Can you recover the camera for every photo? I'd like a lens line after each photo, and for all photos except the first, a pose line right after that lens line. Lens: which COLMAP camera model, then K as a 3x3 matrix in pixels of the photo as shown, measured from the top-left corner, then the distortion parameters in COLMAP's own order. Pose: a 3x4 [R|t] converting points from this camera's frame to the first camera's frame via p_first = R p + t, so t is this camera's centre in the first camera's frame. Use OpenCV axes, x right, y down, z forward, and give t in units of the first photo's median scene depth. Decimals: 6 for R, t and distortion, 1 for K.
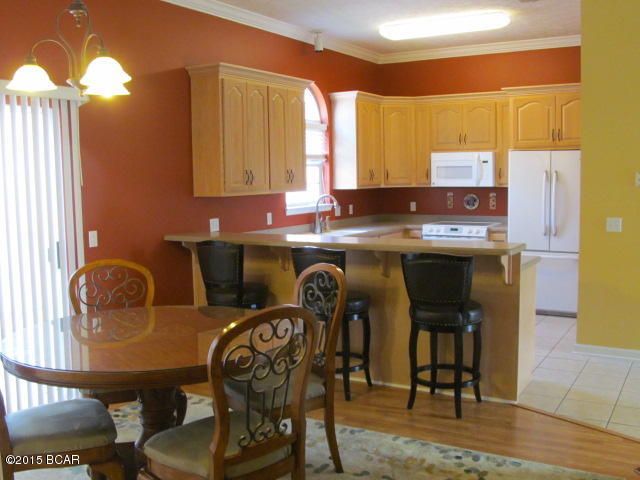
lens RADIAL K [[676.0, 0, 340.3], [0, 676.0, 233.5], [0, 0, 1]] dist [-0.101517, 0.000000]
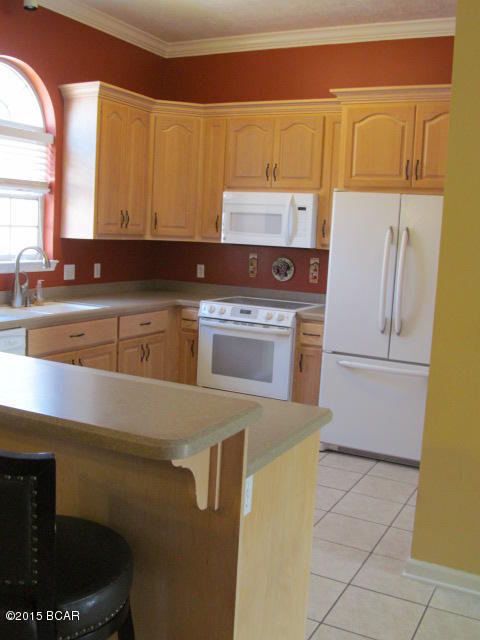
lens RADIAL K [[676.0, 0, 237.8], [0, 676.0, 315.5], [0, 0, 1]] dist [-0.101517, 0.000000]
pose [[0.997767, 0.057416, 0.034134, 0.141412], [-0.058694, 0.997564, 0.037697, -0.026413], [-0.031887, -0.039616, 0.998706, 0.365230]]
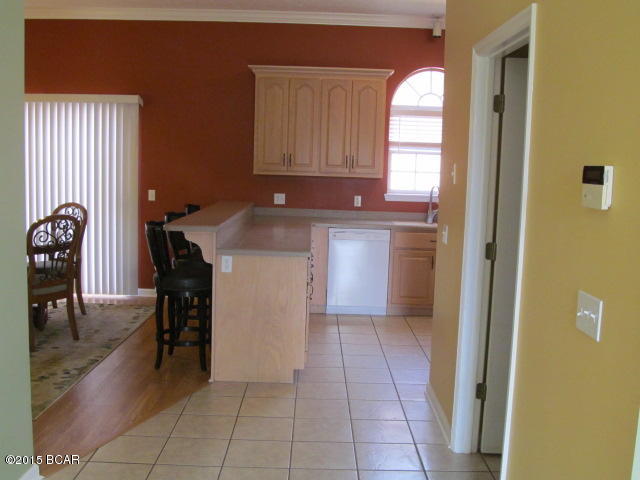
lens RADIAL K [[676.0, 0, 320.1], [0, 676.0, 240.2], [0, 0, 1]] dist [-0.101517, 0.000000]
pose [[0.504905, 0.130322, -0.853280, 0.692789], [-0.115686, 0.989835, 0.082724, -0.037261], [0.855387, 0.056944, 0.514849, 0.347252]]
